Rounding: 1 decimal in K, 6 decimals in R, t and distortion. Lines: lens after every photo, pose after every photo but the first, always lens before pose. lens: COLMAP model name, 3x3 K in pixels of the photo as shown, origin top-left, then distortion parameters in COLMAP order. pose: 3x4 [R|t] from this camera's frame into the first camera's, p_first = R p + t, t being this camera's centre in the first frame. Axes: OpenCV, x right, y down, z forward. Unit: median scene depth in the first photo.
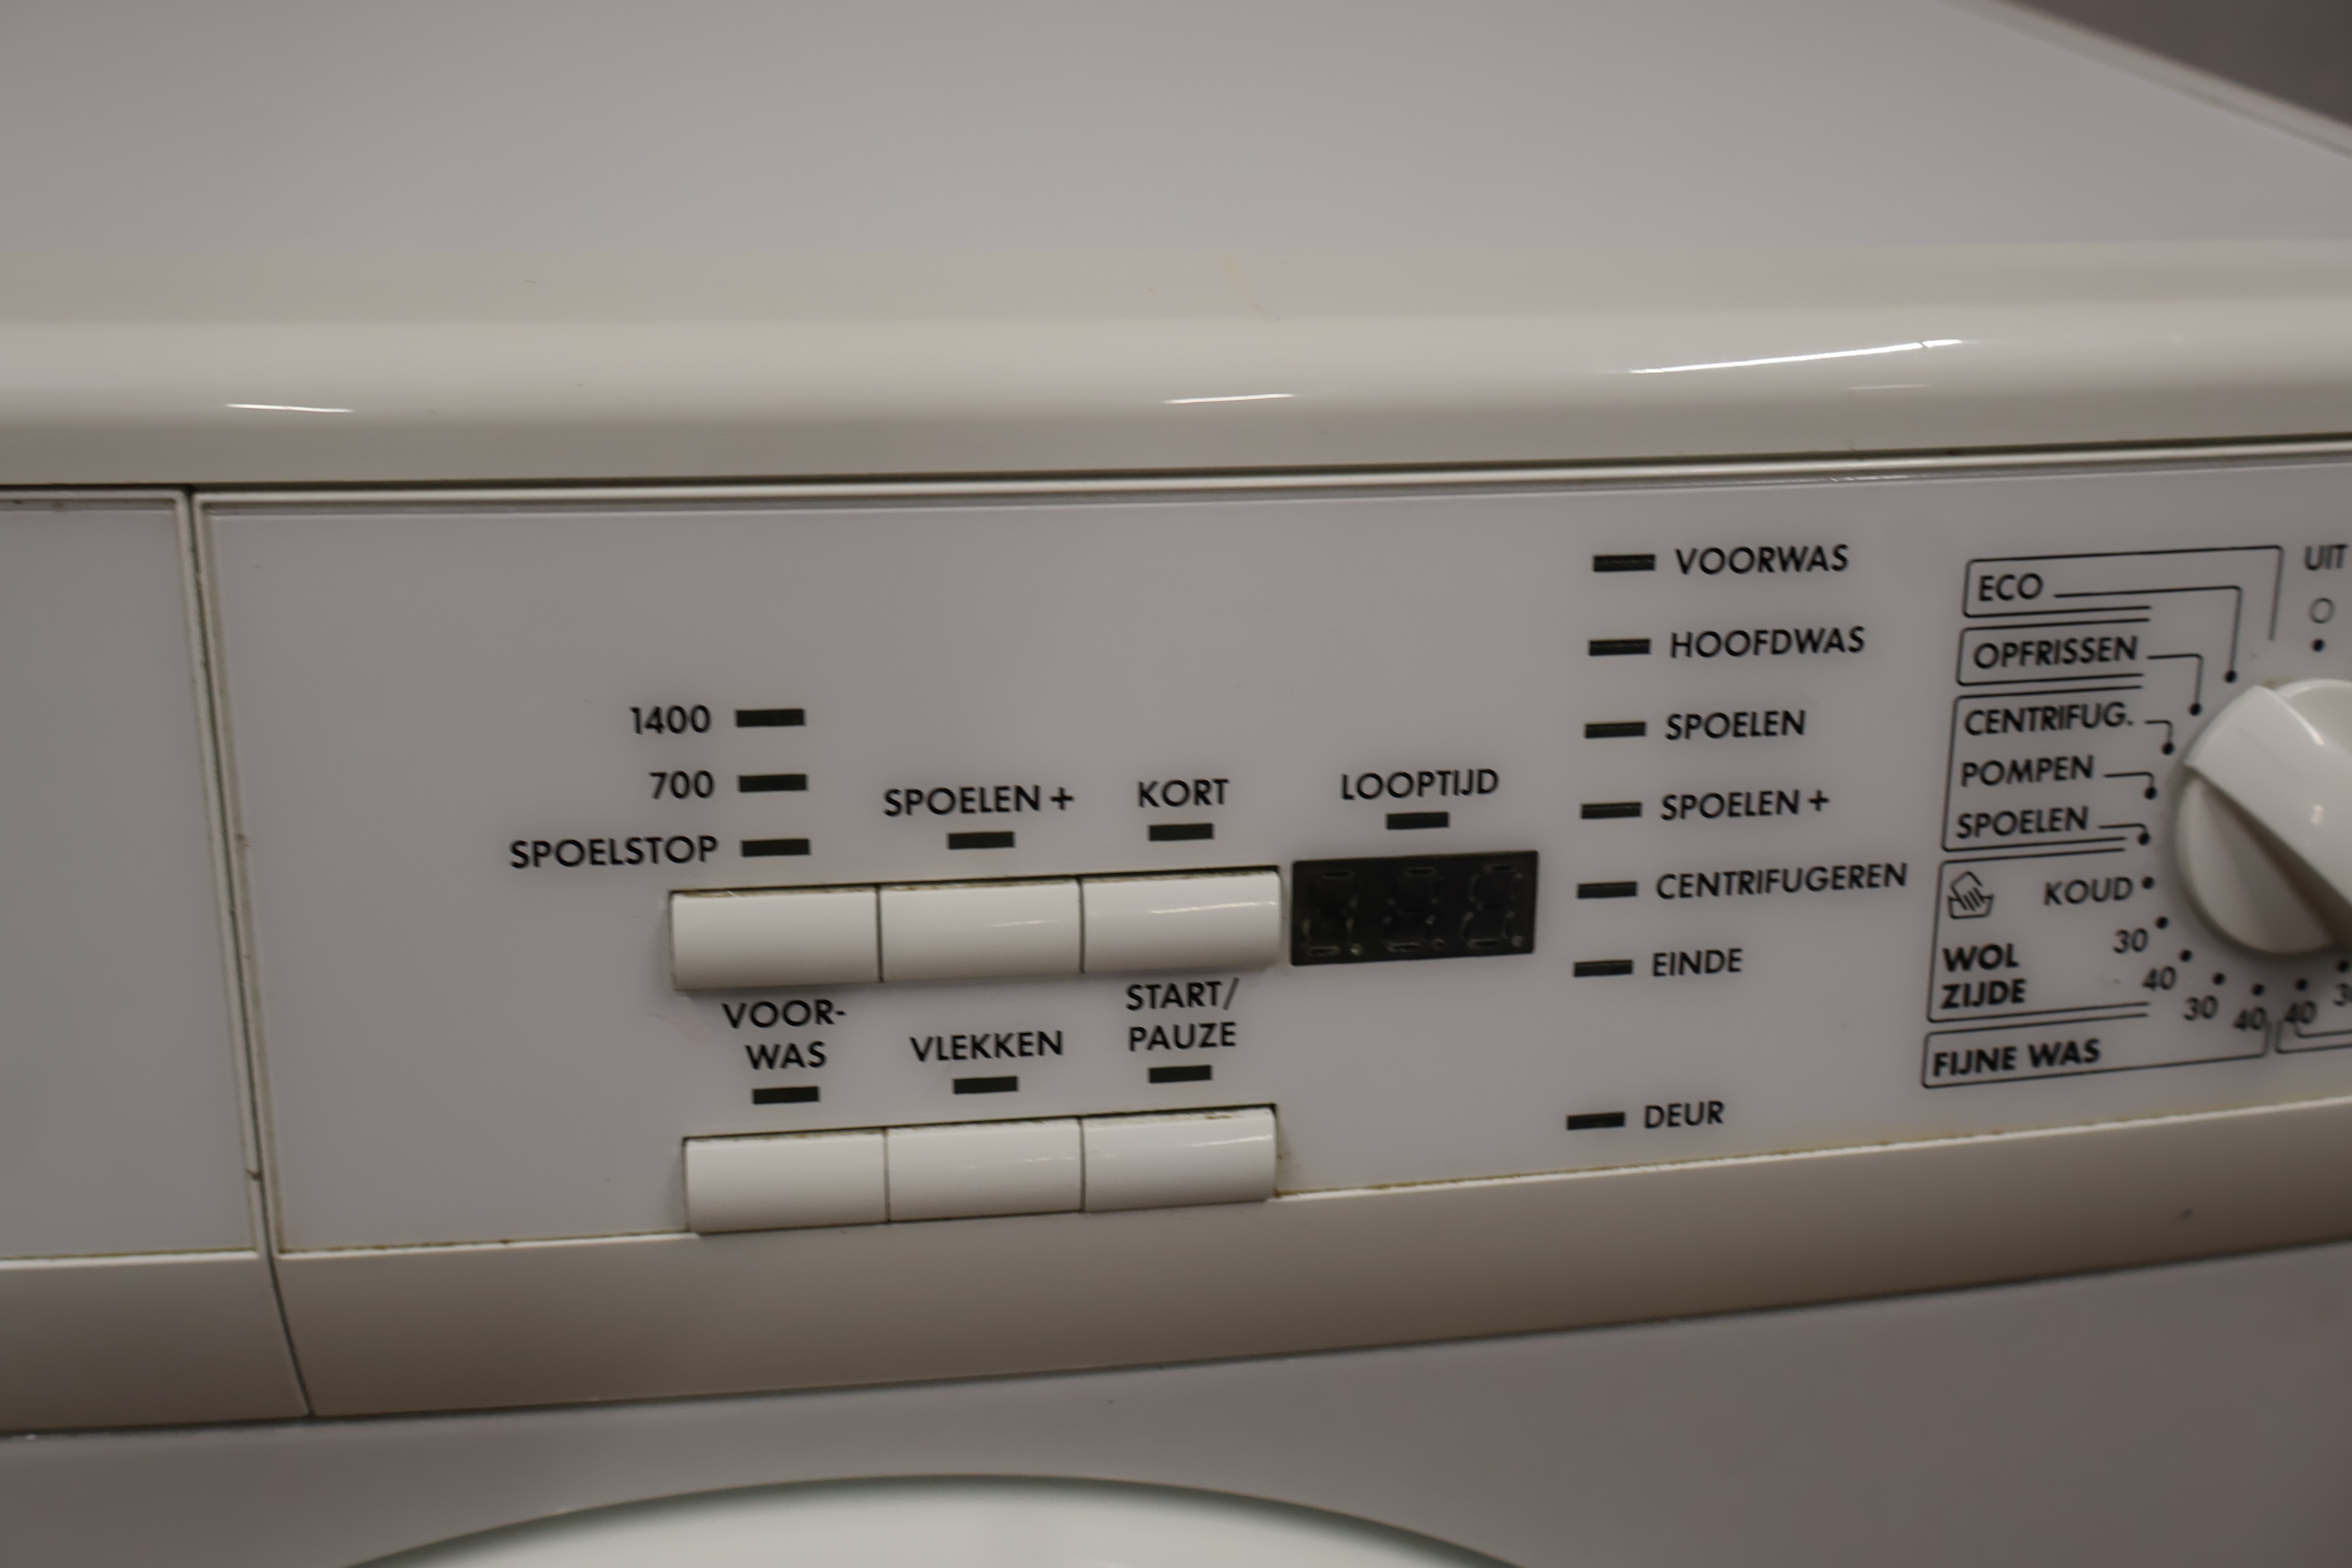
lens RADIAL K [[2177.9, 0, 1177.2], [0, 2177.9, 781.9], [0, 0, 1]] dist [0.004820, 0.004582]
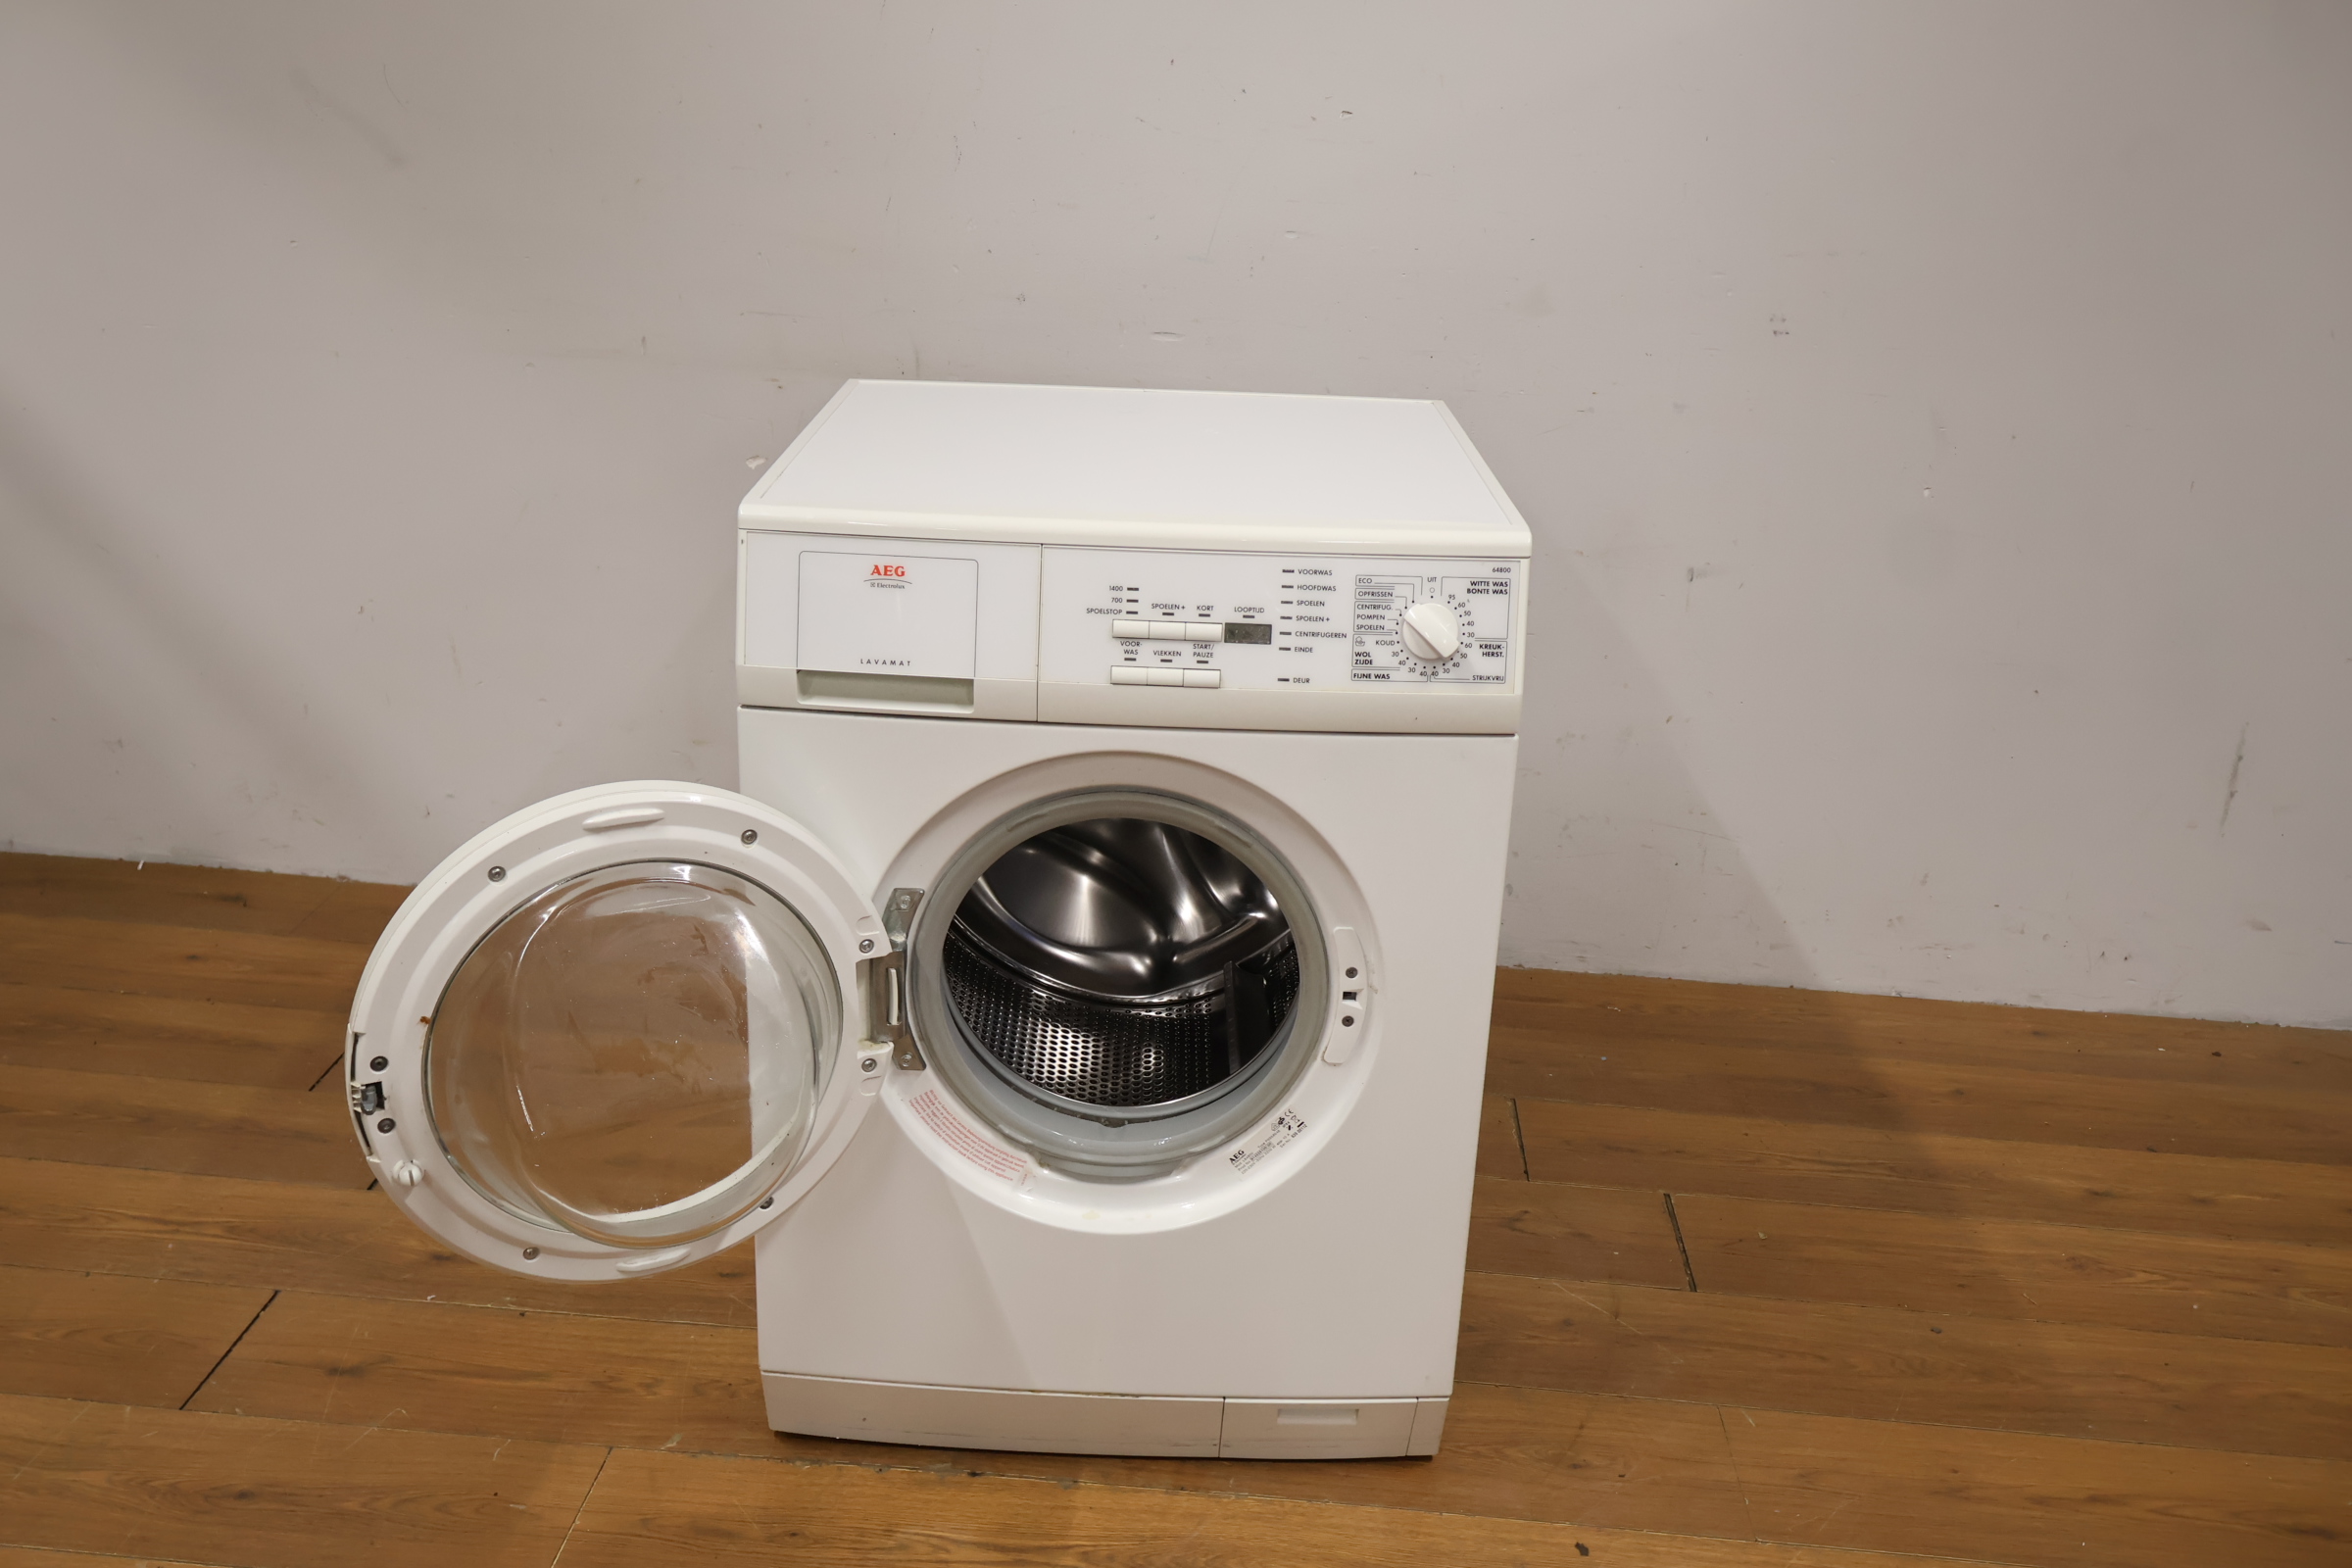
lens RADIAL K [[2185.8, 0, 1177.4], [0, 2185.8, 786.6], [0, 0, 1]] dist [0.005750, 0.015852]
pose [[0.990849, 0.043415, -0.127806, 0.638039], [-0.065813, 0.982075, -0.176627, 1.383449], [0.117847, 0.183422, 0.975945, -4.184255]]
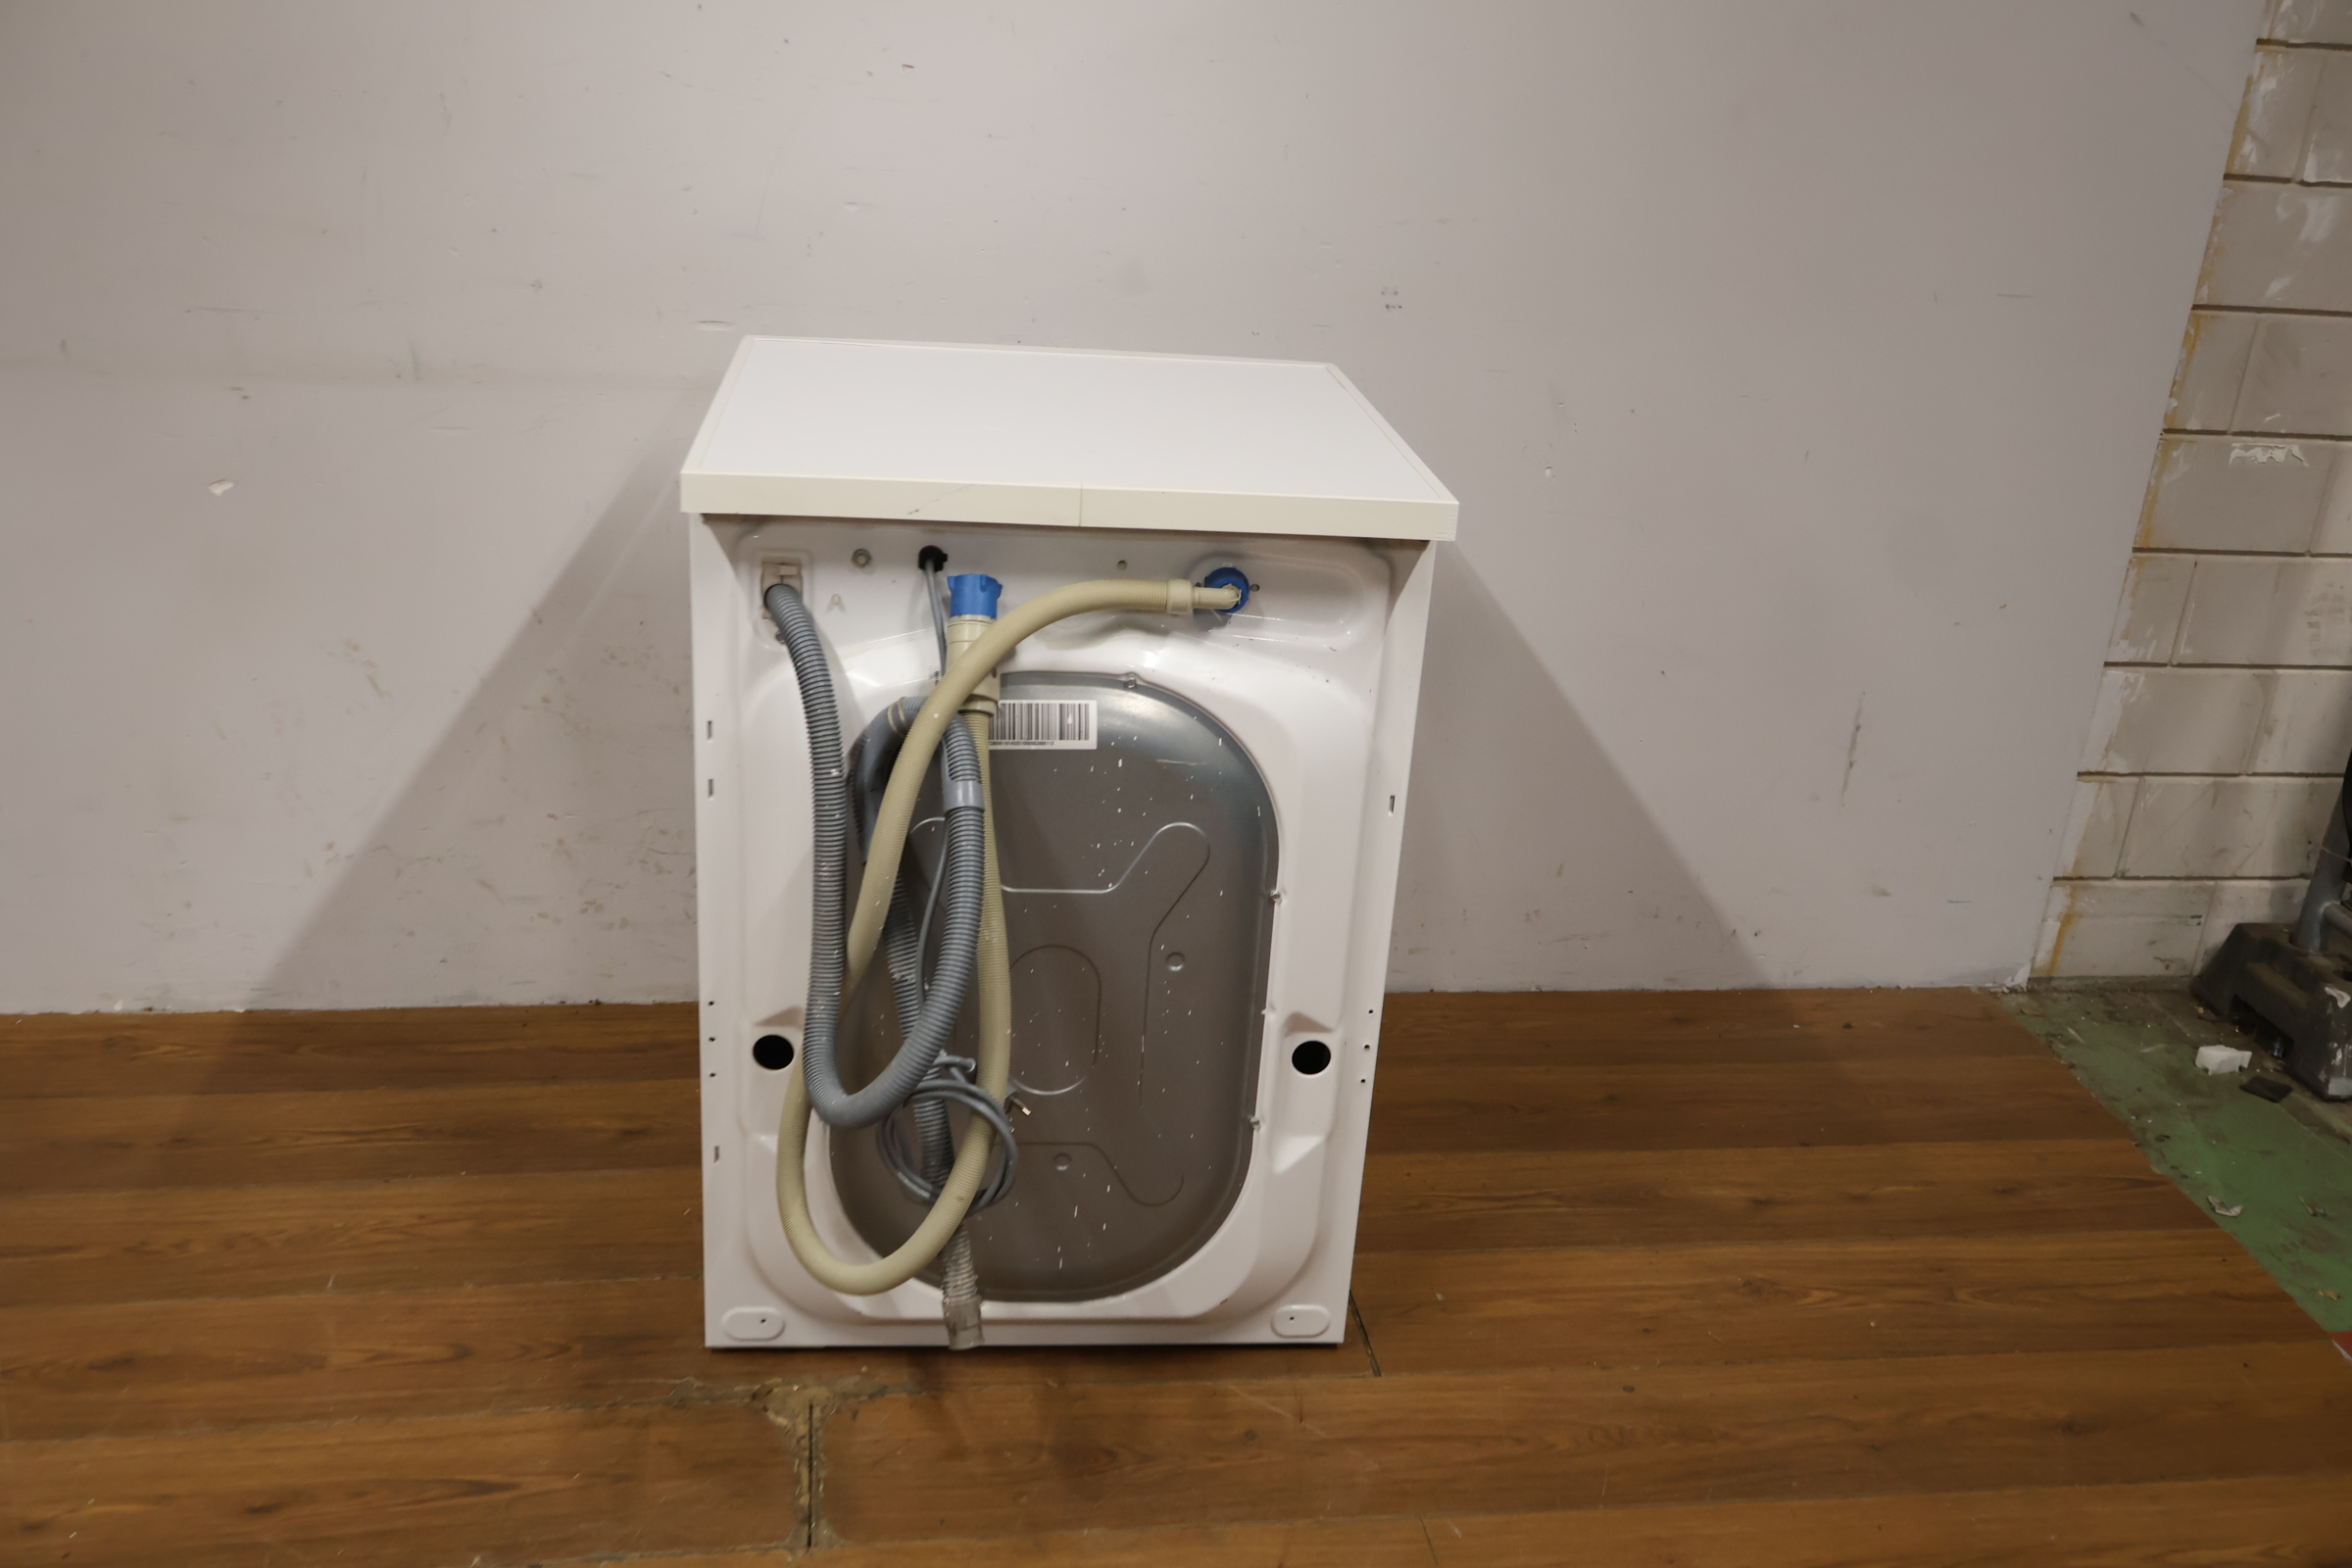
lens RADIAL K [[2164.3, 0, 1191.3], [0, 2164.3, 791.0], [0, 0, 1]] dist [0.007758, -0.006014]
pose [[0.996773, -0.020156, 0.077697, 0.433660], [0.030264, 0.990893, -0.131203, 0.715839], [-0.074345, 0.133131, 0.988306, -3.333453]]
